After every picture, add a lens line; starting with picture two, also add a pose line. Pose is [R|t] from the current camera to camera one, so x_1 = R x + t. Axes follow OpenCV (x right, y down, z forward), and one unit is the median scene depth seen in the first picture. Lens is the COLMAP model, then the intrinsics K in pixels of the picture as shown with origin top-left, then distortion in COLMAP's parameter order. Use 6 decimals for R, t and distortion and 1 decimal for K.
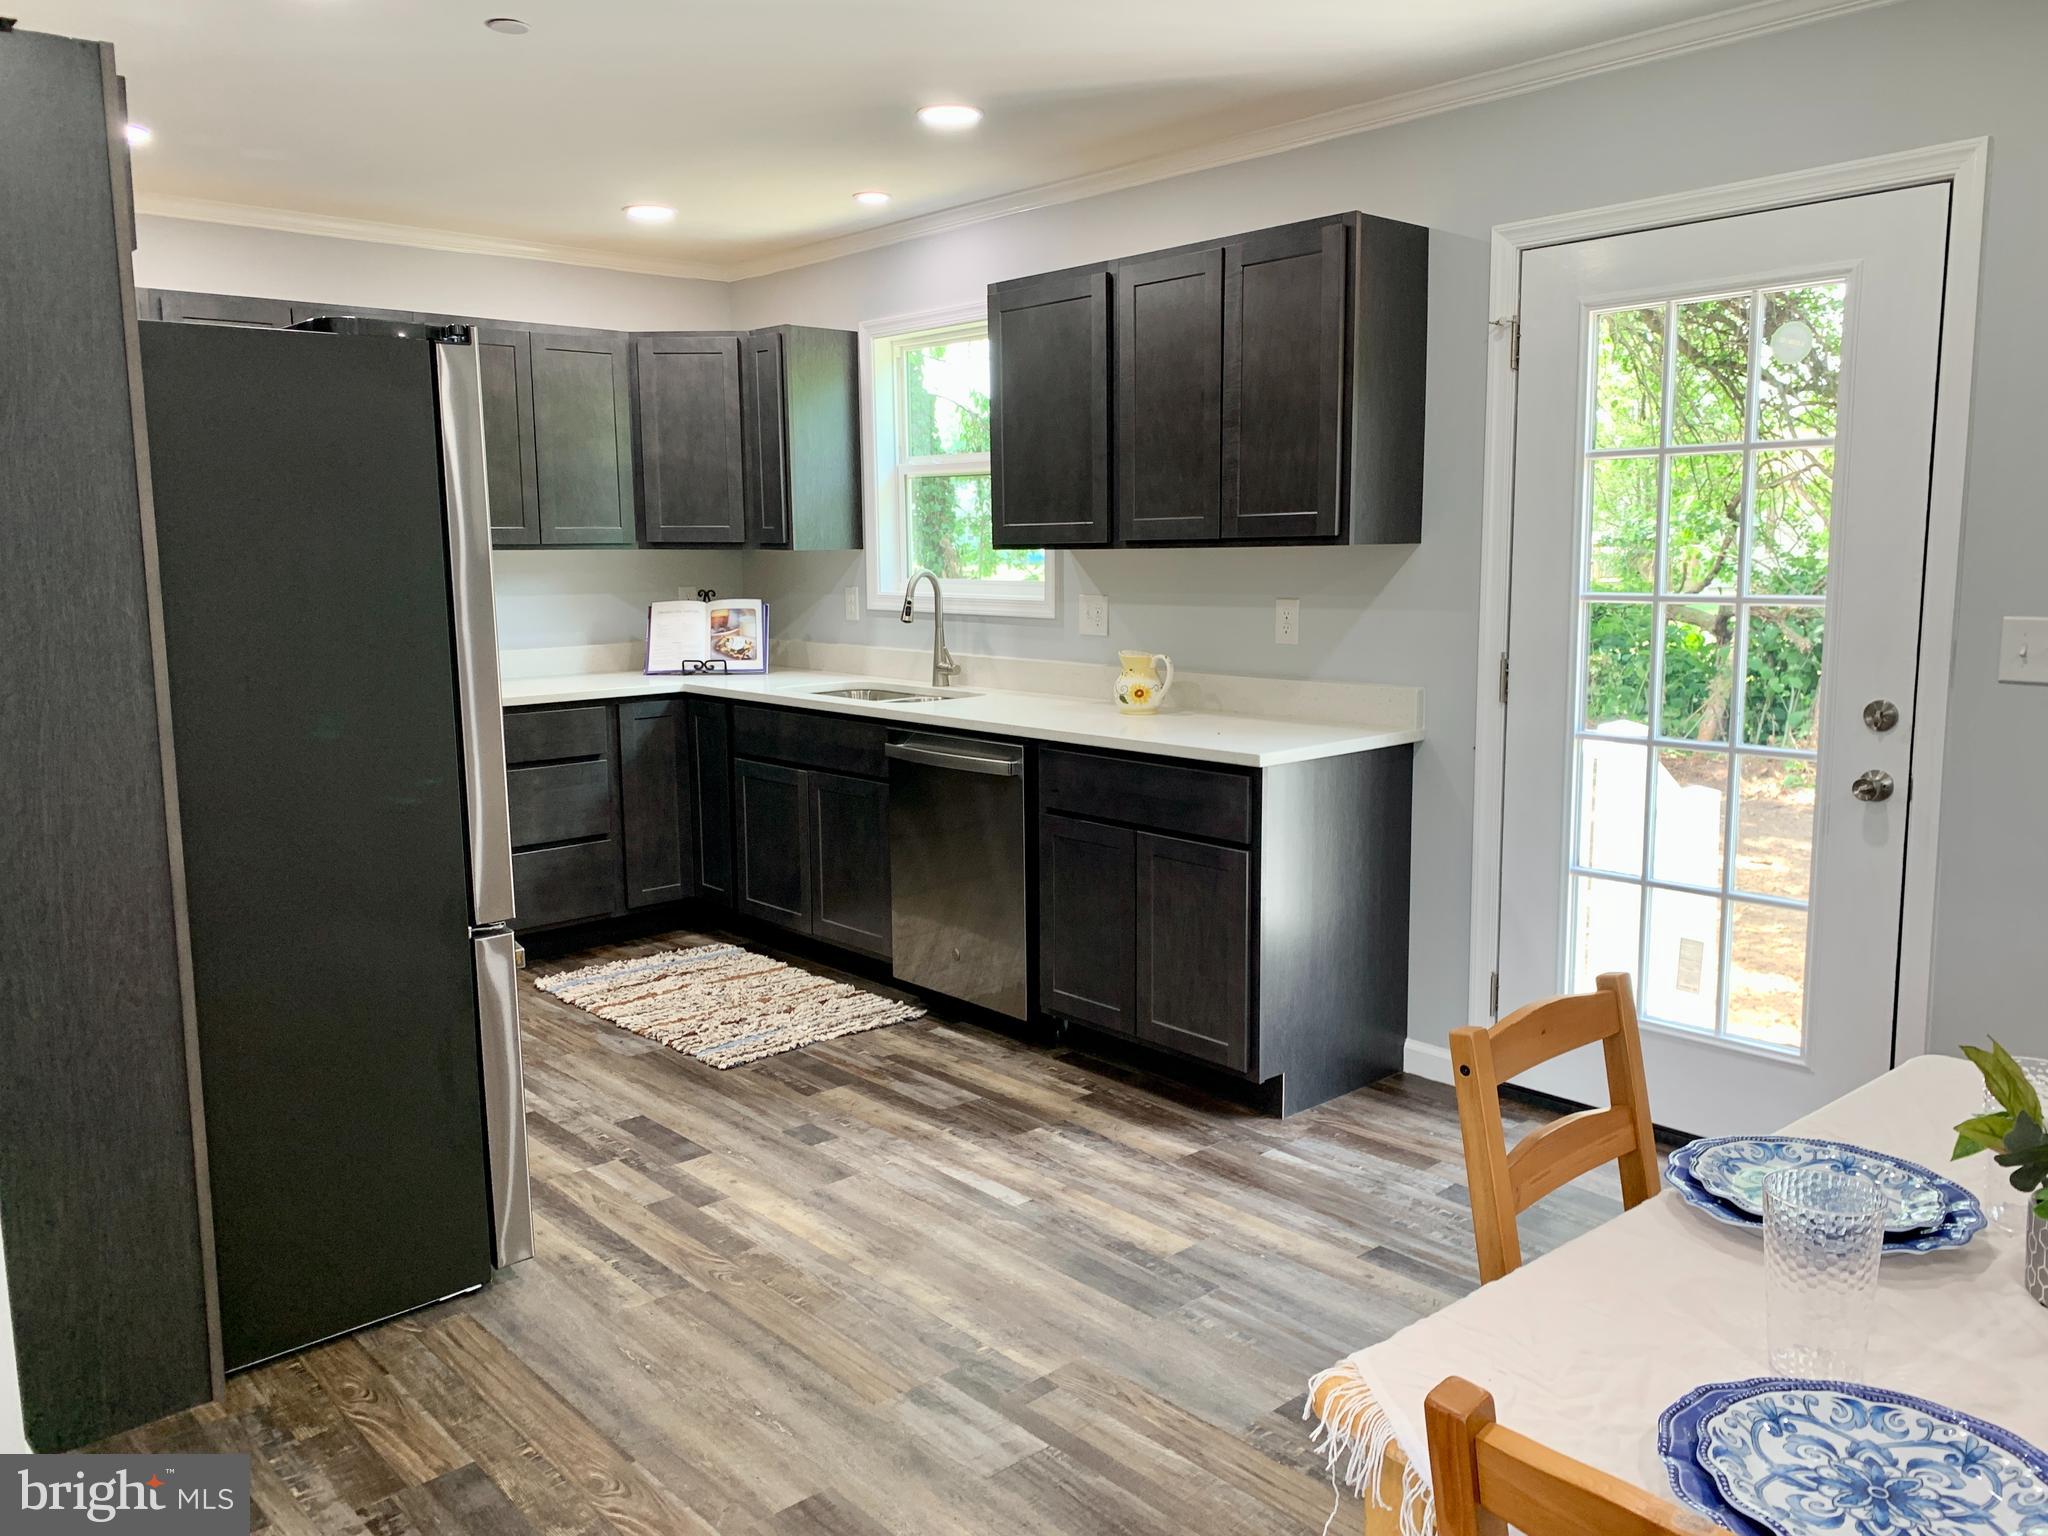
lens RADIAL K [[1564.2, 0, 1008.5], [0, 1564.2, 772.8], [0, 0, 1]] dist [0.021745, -0.022846]
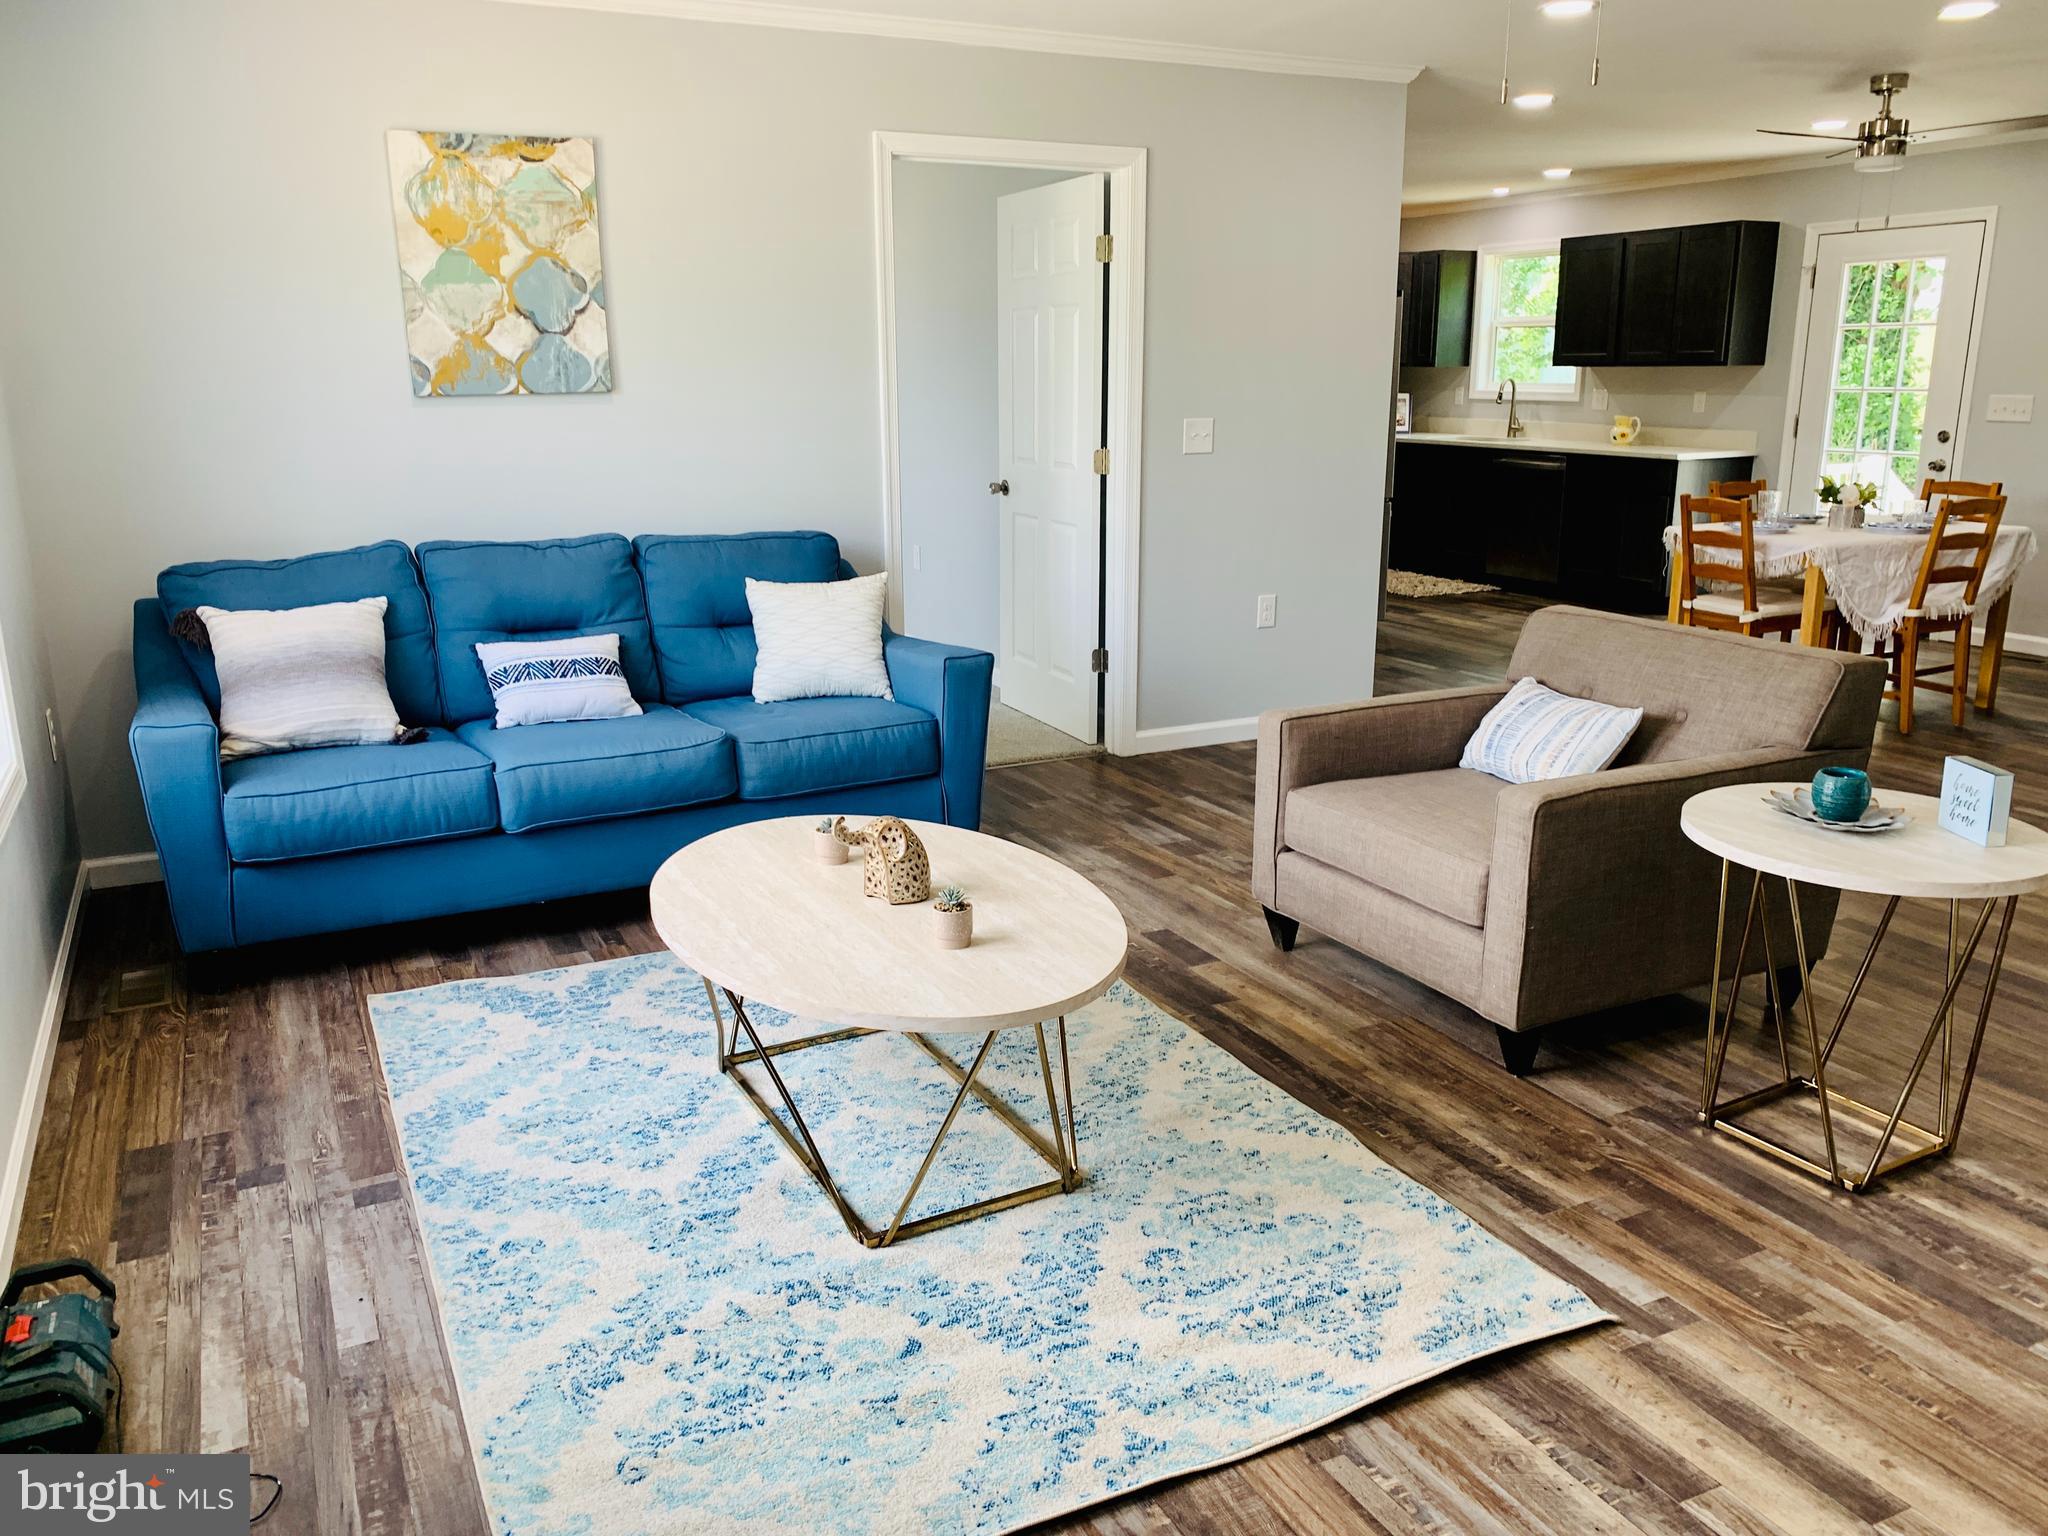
lens RADIAL K [[1564.2, 0, 1018.0], [0, 1564.2, 758.2], [0, 0, 1]] dist [0.021745, -0.022846]
pose [[0.966830, 0.067729, -0.246276, -0.167829], [-0.041860, 0.993182, 0.108802, 0.200245], [0.251965, -0.094884, 0.963073, -1.401863]]
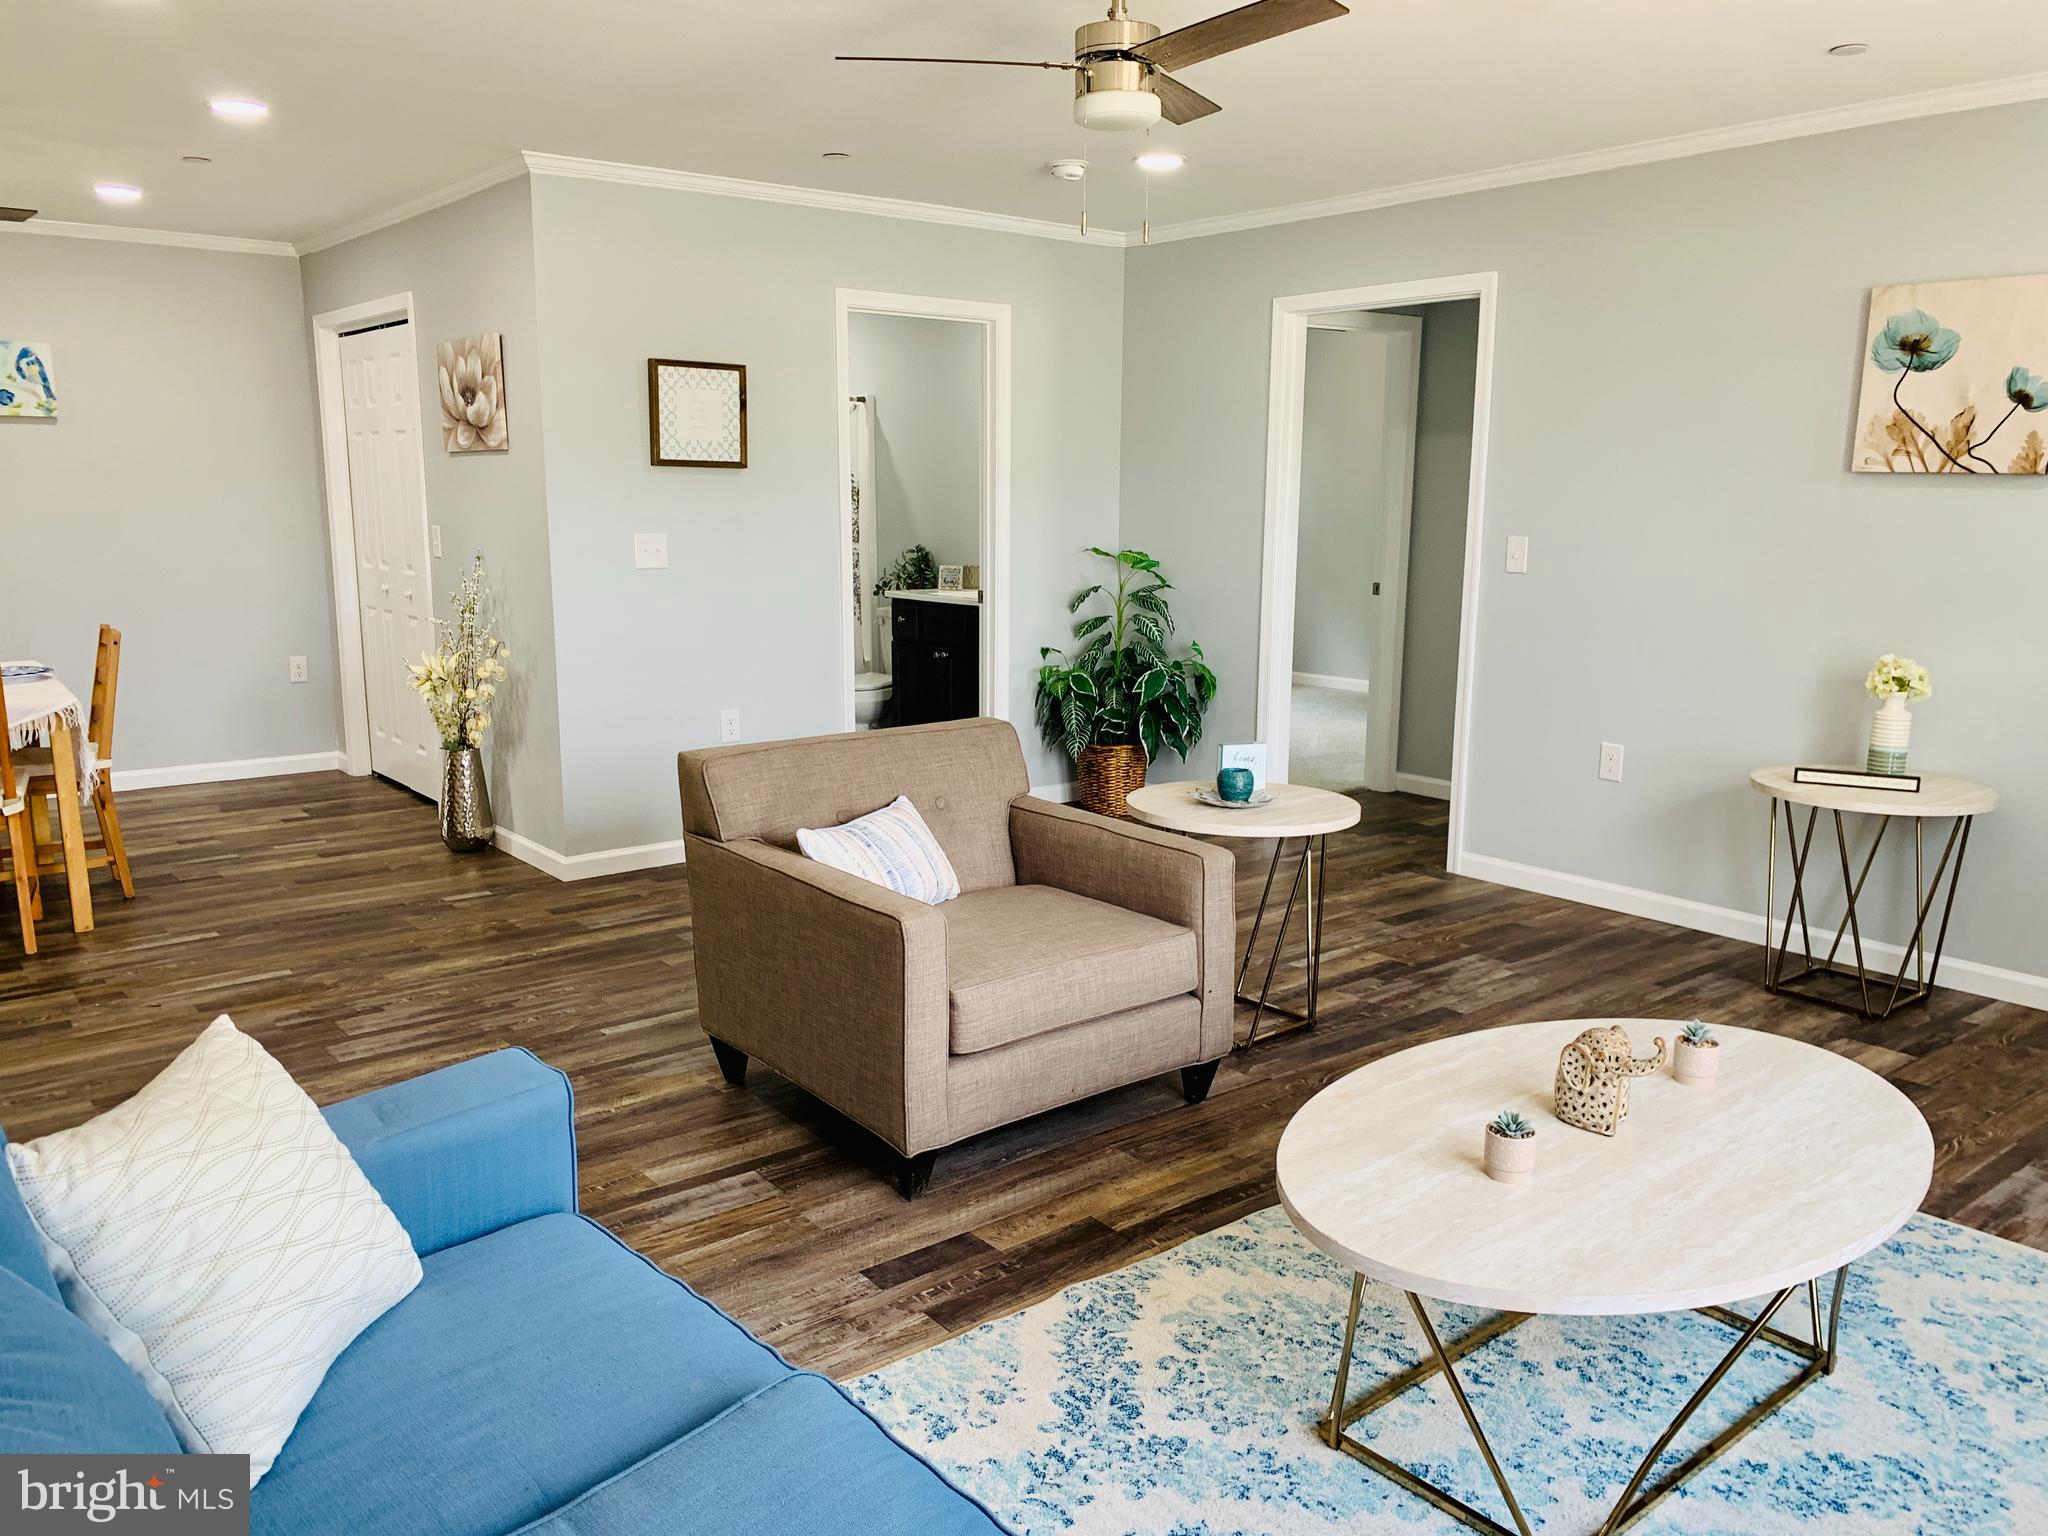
lens RADIAL K [[1564.2, 0, 1022.4], [0, 1564.2, 758.7], [0, 0, 1]] dist [0.021745, -0.022846]
pose [[0.049336, -0.163929, 0.985238, -0.940634], [0.136027, 0.978350, 0.155971, 0.091306], [-0.989476, 0.126324, 0.070567, -0.606263]]
